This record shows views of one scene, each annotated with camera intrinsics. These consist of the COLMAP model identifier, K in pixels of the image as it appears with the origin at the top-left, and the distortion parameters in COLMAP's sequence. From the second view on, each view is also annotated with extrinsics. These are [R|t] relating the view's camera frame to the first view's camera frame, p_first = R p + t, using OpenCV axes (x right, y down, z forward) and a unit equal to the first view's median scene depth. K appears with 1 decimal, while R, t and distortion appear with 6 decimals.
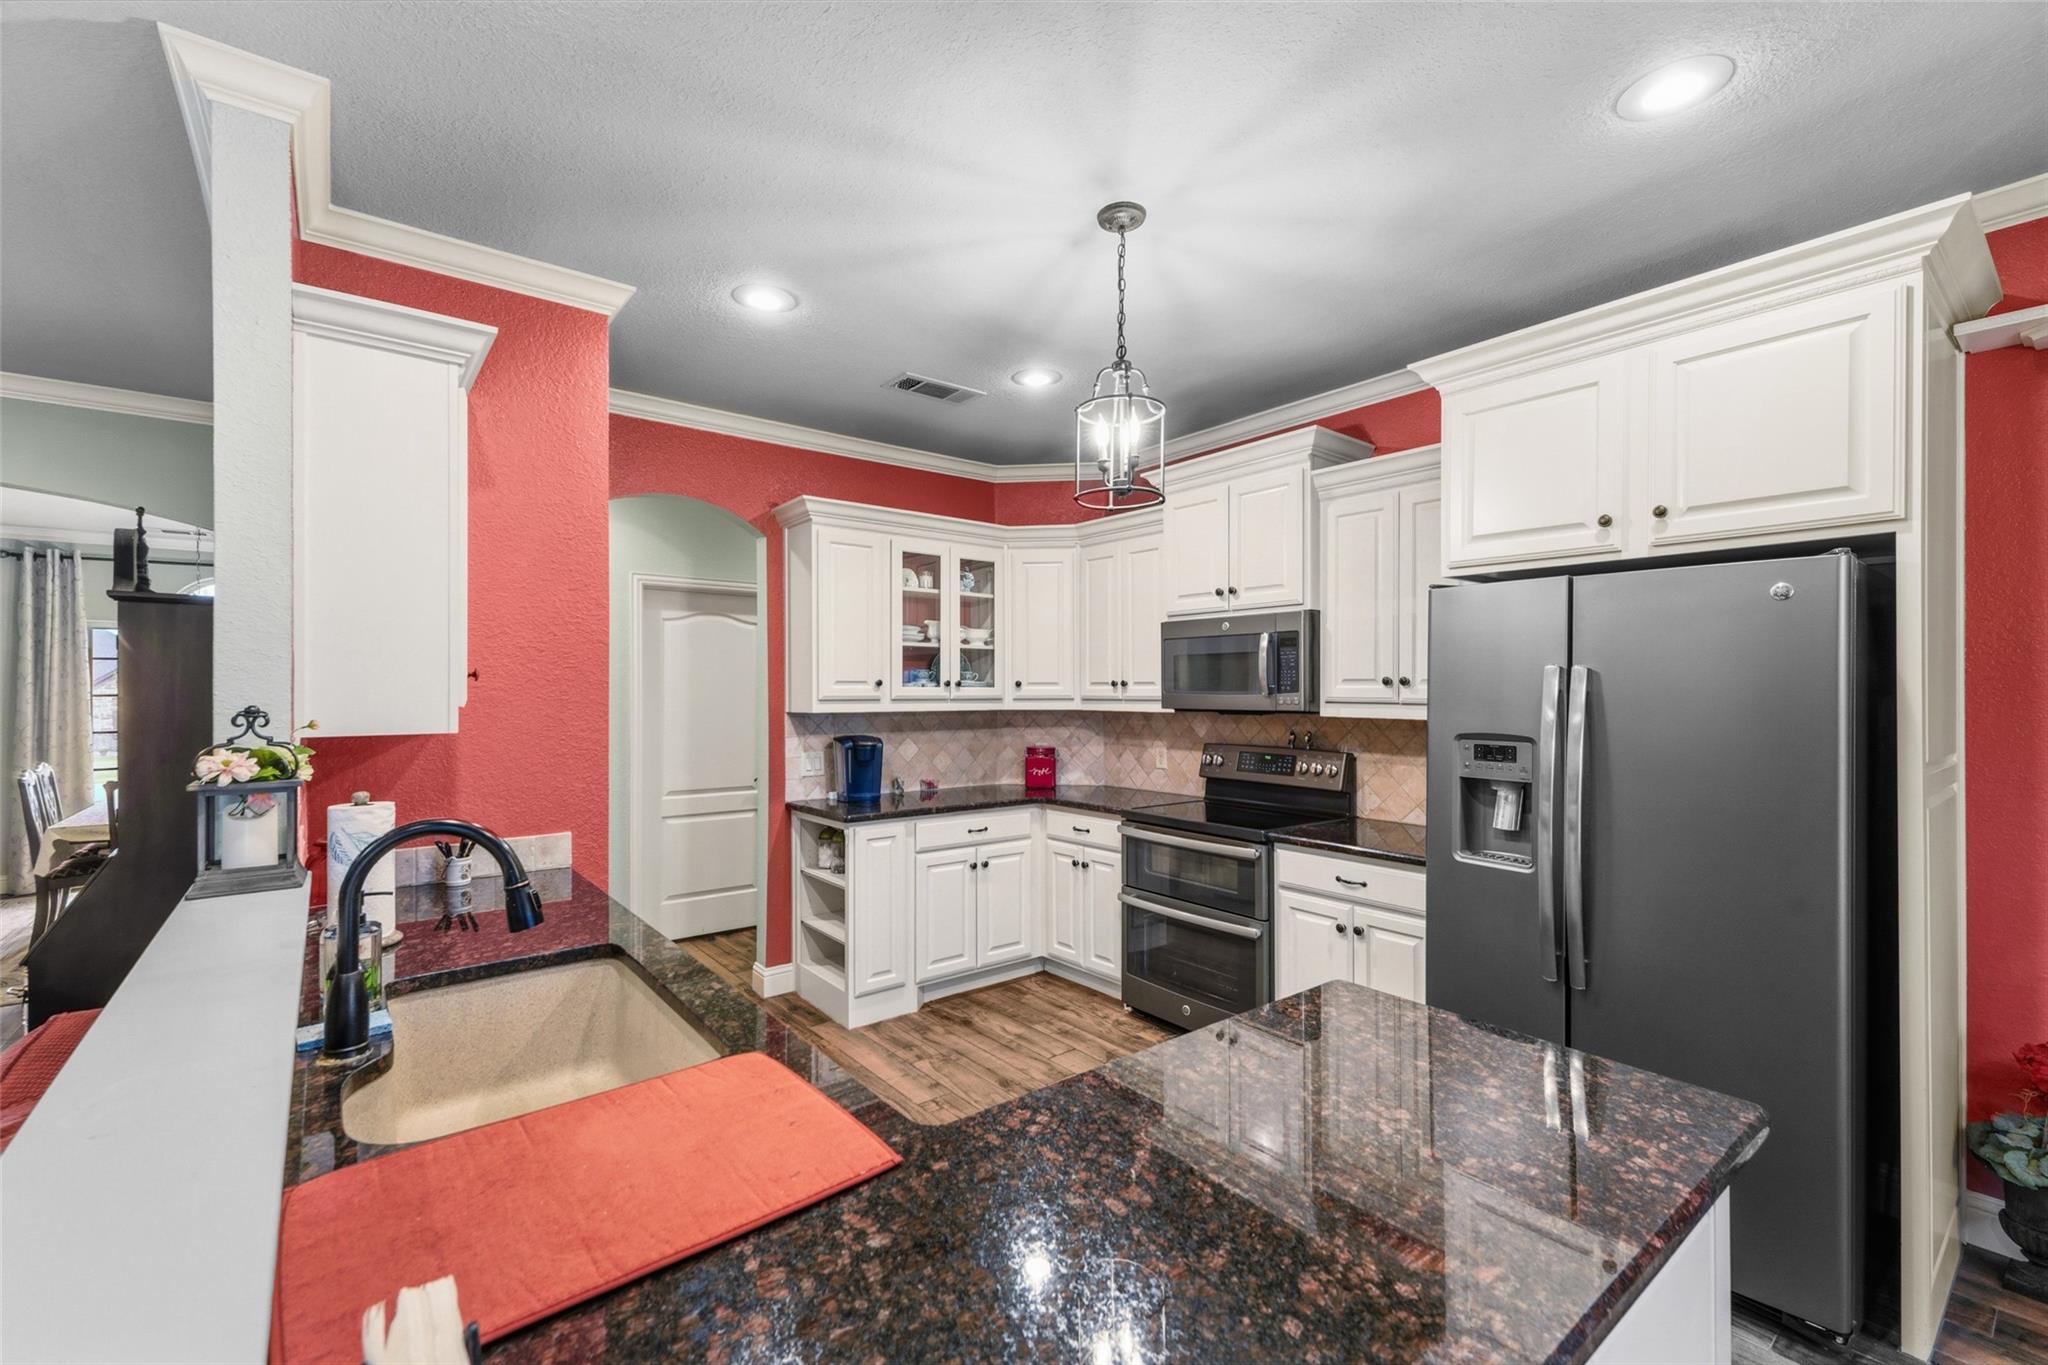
lens RADIAL K [[858.3, 0, 1008.5], [0, 858.3, 675.1], [0, 0, 1]] dist [0.010041, -0.000111]
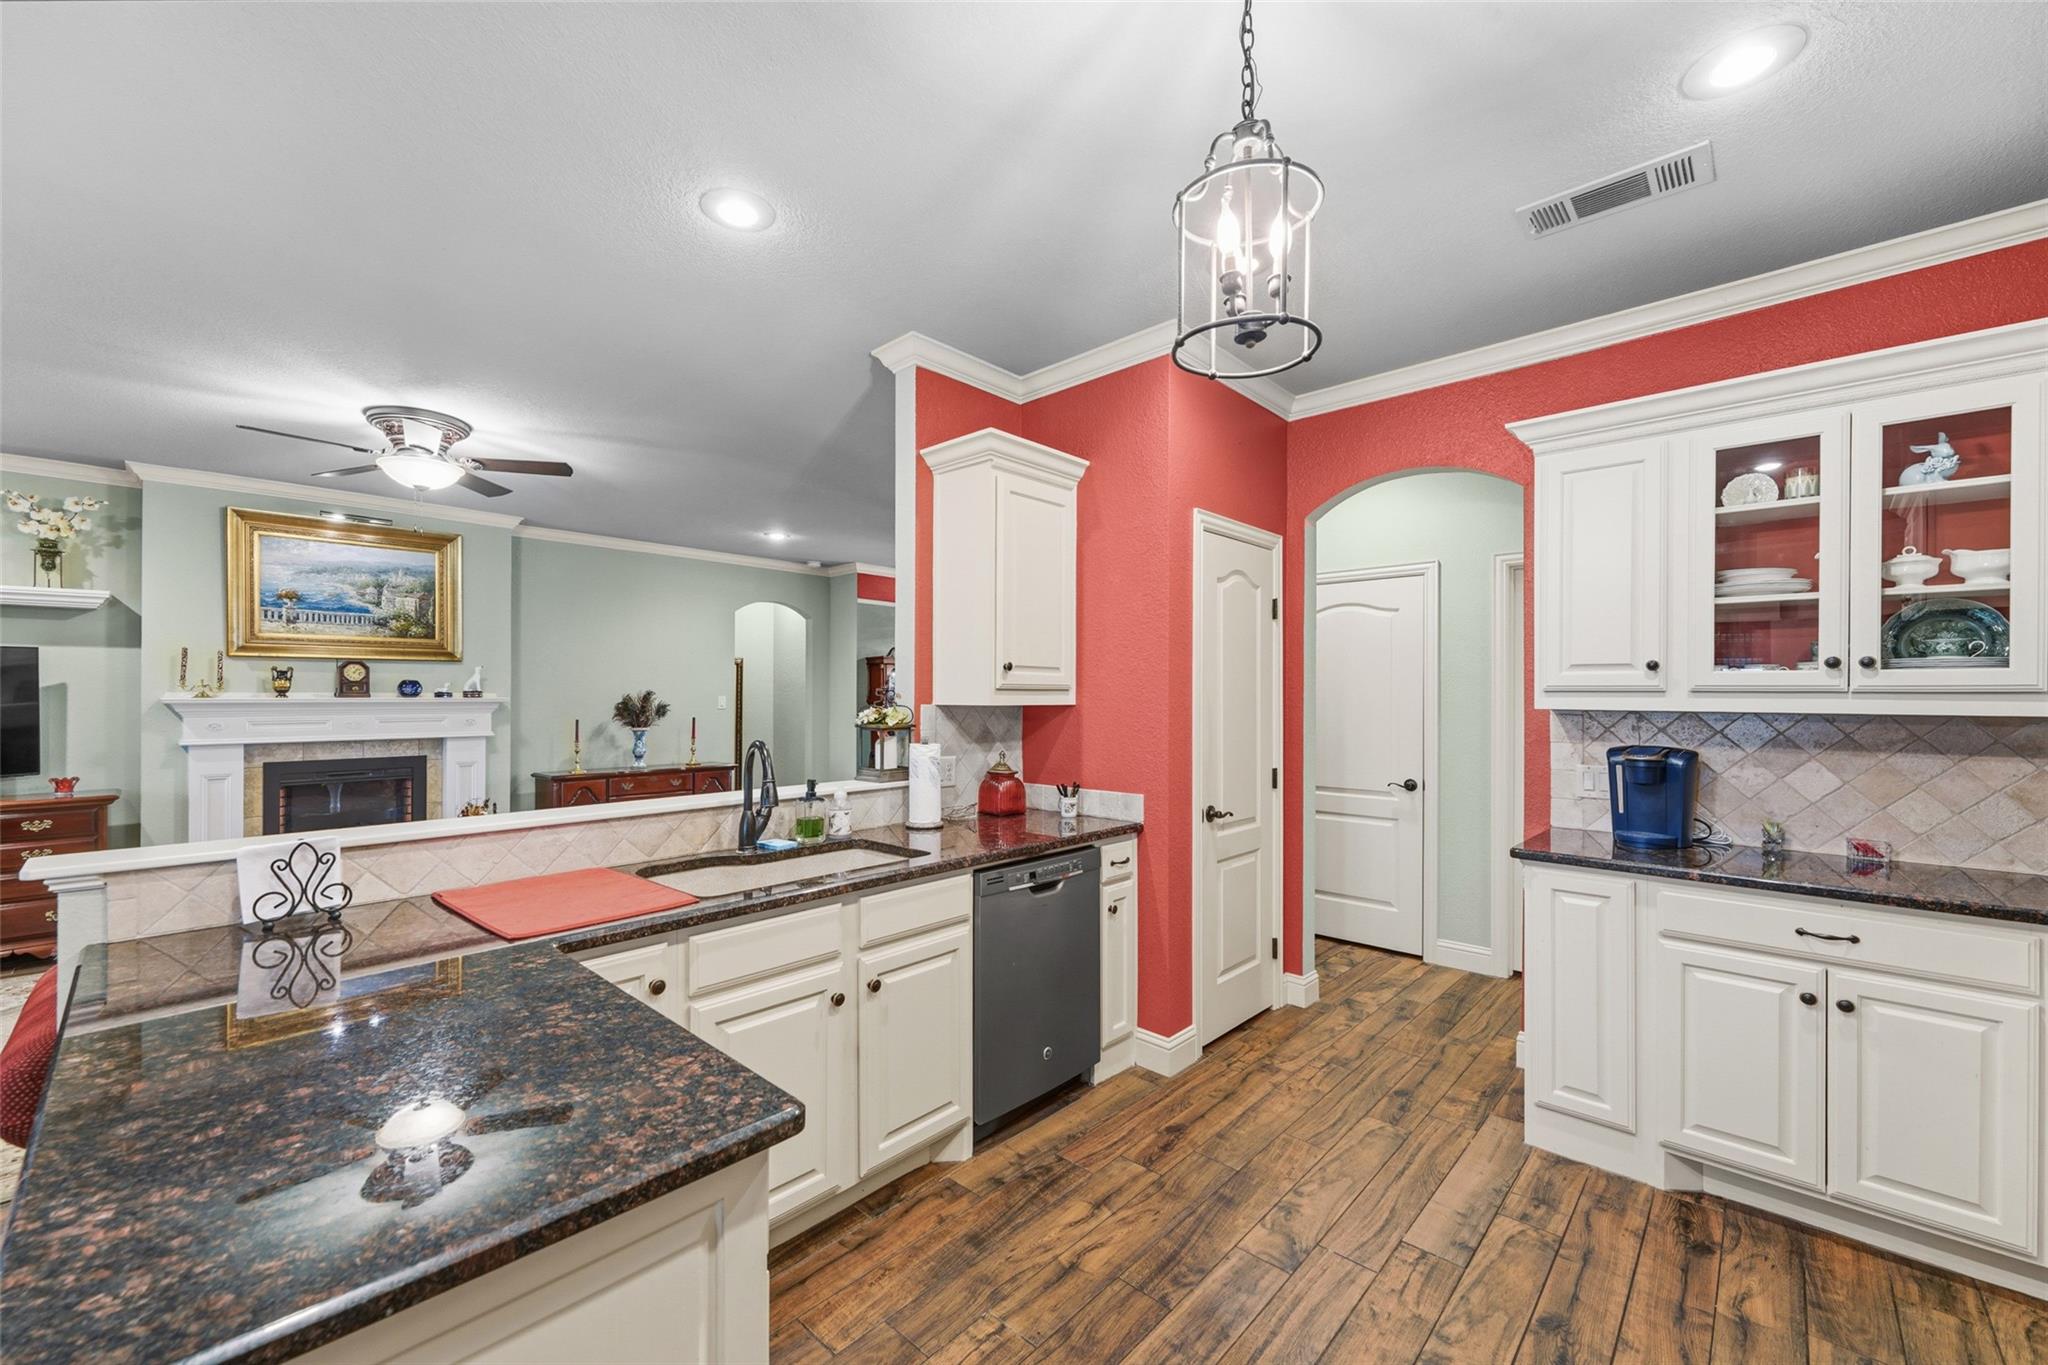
lens RADIAL K [[822.0, 0, 1011.6], [0, 822.0, 686.1], [0, 0, 1]] dist [0.006715, -0.001499]
pose [[0.149941, -0.007170, -0.988669, 0.384935], [0.011895, 0.999914, -0.005448, 0.021254], [0.988623, -0.010944, 0.150014, 0.410456]]
